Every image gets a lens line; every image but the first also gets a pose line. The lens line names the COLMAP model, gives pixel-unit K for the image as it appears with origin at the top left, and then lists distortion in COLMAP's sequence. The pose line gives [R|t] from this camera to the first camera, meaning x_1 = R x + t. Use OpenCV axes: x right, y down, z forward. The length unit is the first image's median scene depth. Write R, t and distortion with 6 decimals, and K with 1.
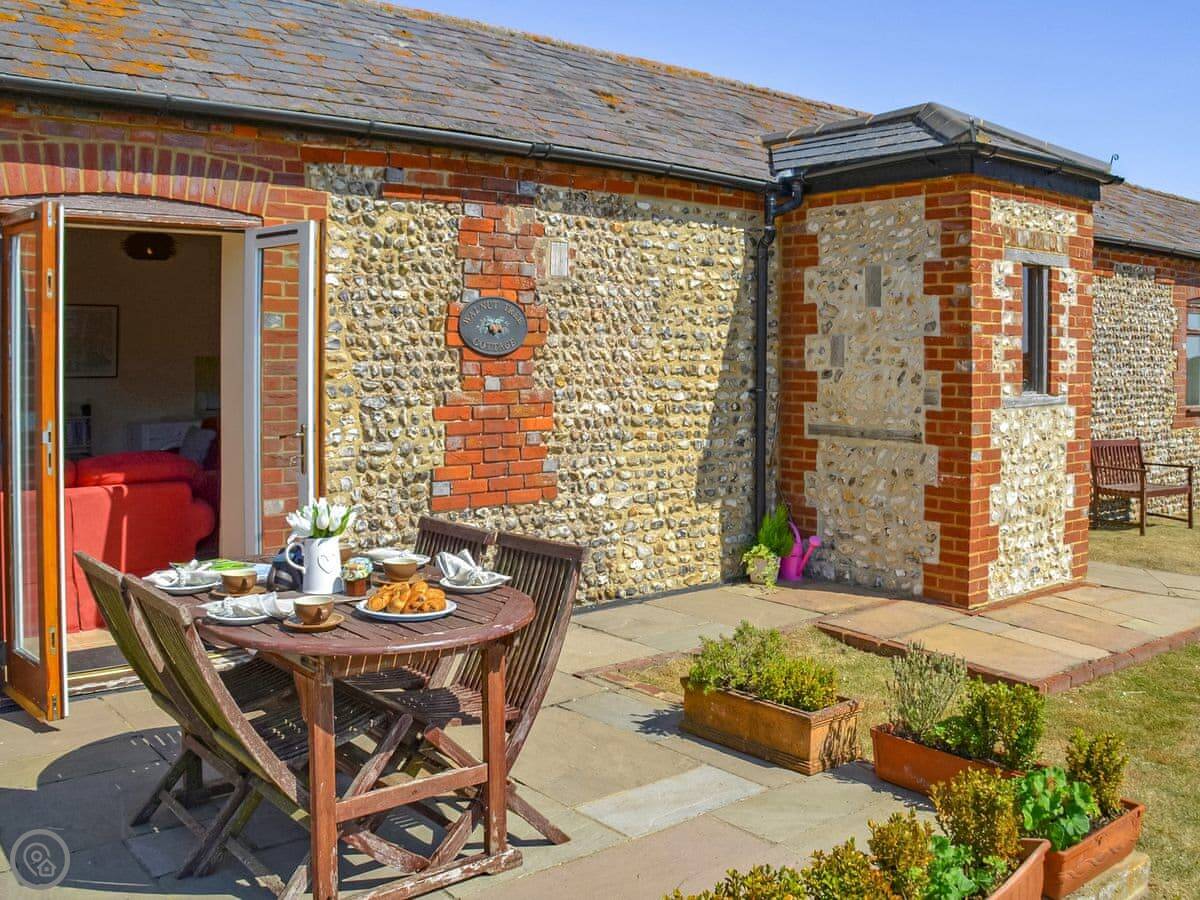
lens RADIAL K [[1087.9, 0, 599.3], [0, 1087.9, 387.8], [0, 0, 1]] dist [-0.152418, 0.175140]
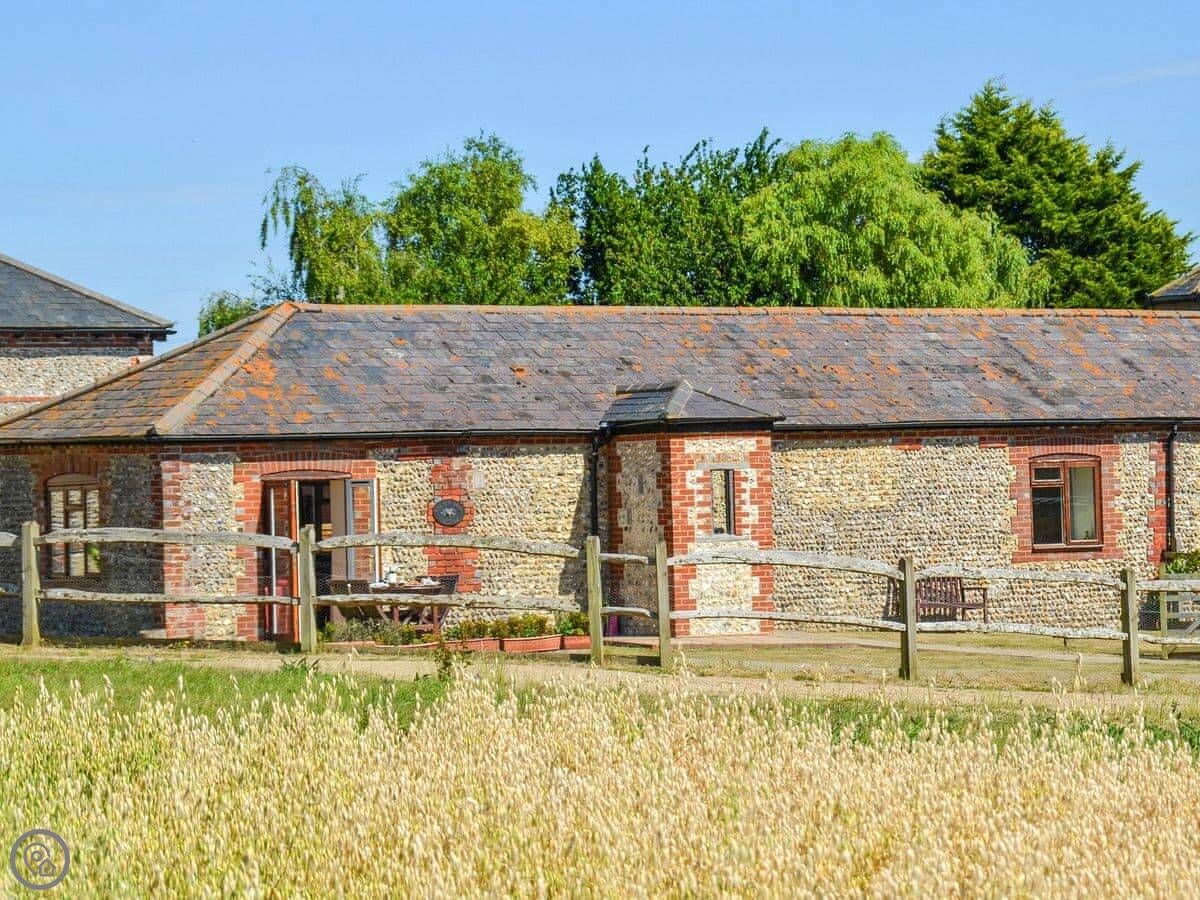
lens RADIAL K [[2661.2, 0, 600.2], [0, 2661.2, 492.4], [0, 0, 1]] dist [0.059299, 0.307249]
pose [[0.993248, -0.035202, -0.110543, 0.757356], [0.031080, 0.998764, -0.038799, 0.115540], [0.111772, 0.035101, 0.993114, -4.076063]]
